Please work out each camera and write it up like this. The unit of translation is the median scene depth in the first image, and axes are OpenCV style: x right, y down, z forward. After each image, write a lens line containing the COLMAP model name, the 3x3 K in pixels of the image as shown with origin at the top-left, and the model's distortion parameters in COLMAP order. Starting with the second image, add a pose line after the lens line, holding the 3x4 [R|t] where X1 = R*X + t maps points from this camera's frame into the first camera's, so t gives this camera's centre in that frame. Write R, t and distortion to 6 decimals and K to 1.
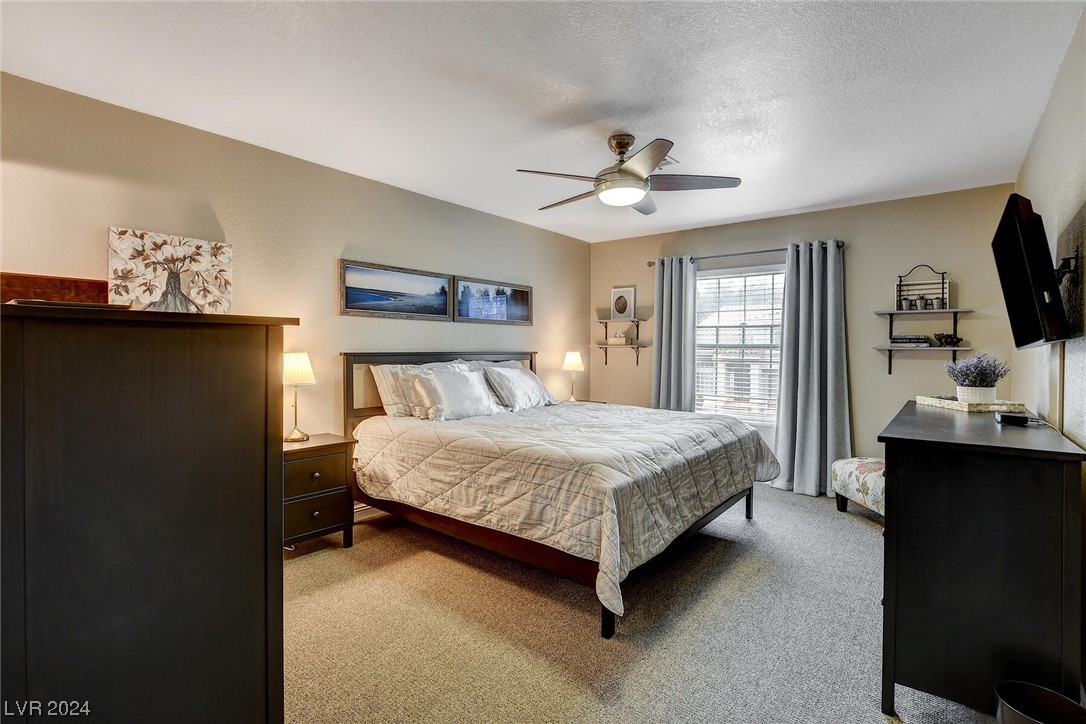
lens RADIAL K [[494.2, 0, 541.6], [0, 494.2, 354.0], [0, 0, 1]] dist [-0.019082, 0.001366]
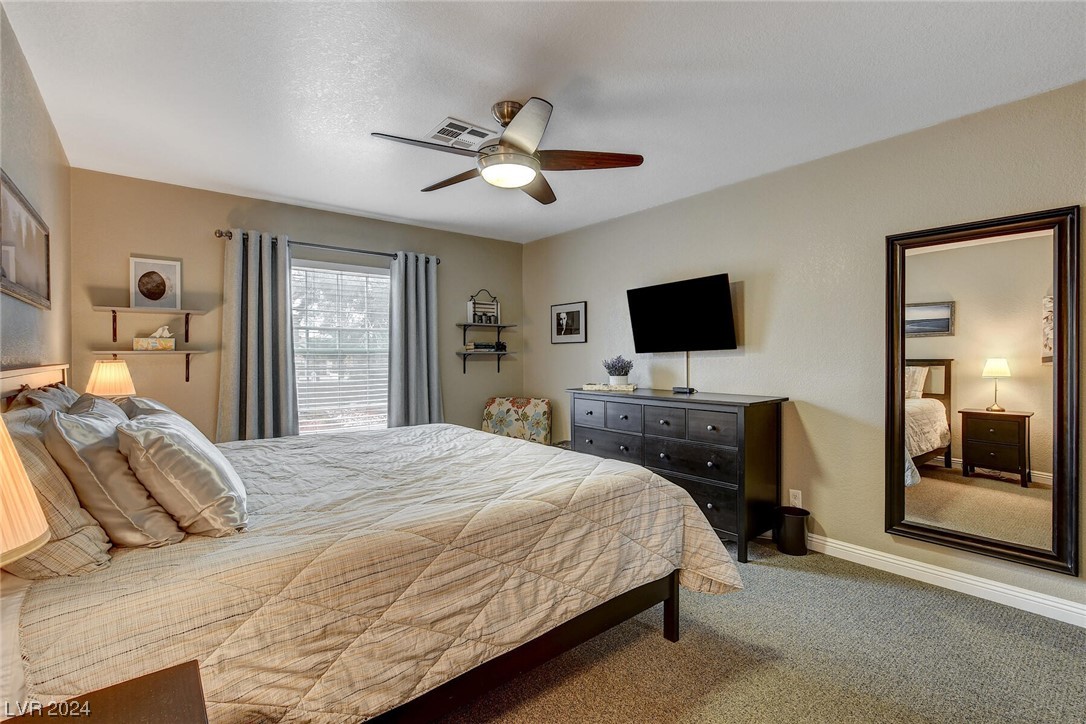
lens RADIAL K [[494.2, 0, 538.3], [0, 494.2, 359.1], [0, 0, 1]] dist [-0.019082, 0.001366]
pose [[0.211044, -0.017066, 0.977327, -0.506287], [0.019138, 0.999728, 0.013324, -0.009598], [-0.977289, 0.015892, 0.211314, 0.592833]]
